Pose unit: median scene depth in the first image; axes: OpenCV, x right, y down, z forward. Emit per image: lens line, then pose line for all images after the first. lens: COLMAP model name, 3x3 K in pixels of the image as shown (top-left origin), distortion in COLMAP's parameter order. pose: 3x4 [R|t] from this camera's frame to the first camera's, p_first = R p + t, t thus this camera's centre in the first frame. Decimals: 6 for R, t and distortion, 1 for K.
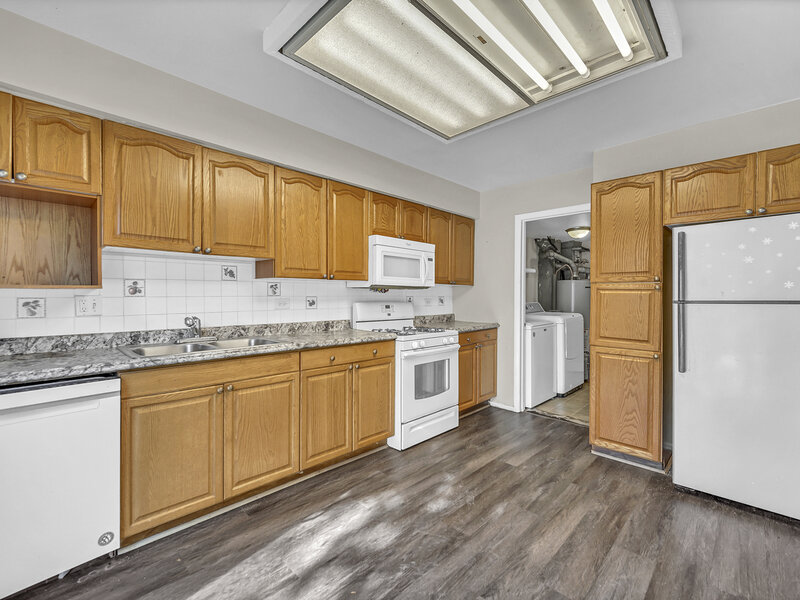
lens RADIAL K [[359.5, 0, 400.0], [0, 359.5, 300.0], [0, 0, 1]] dist [-0.002921, -0.001089]
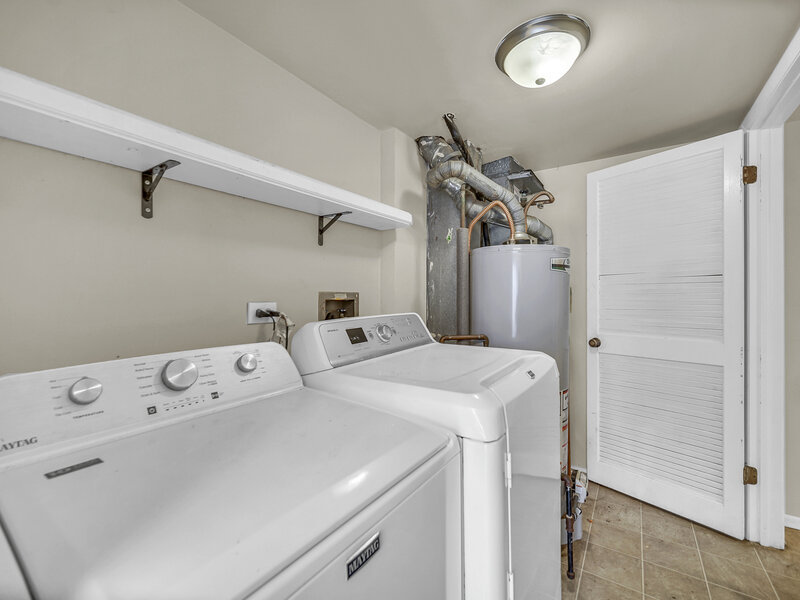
lens RADIAL K [[359.5, 0, 400.0], [0, 359.5, 300.0], [0, 0, 1]] dist [-0.002921, -0.001089]
pose [[0.980582, -0.003164, 0.196083, 0.303382], [0.003547, 0.999992, -0.001604, -0.003164], [-0.196076, 0.002269, 0.980586, 0.676885]]
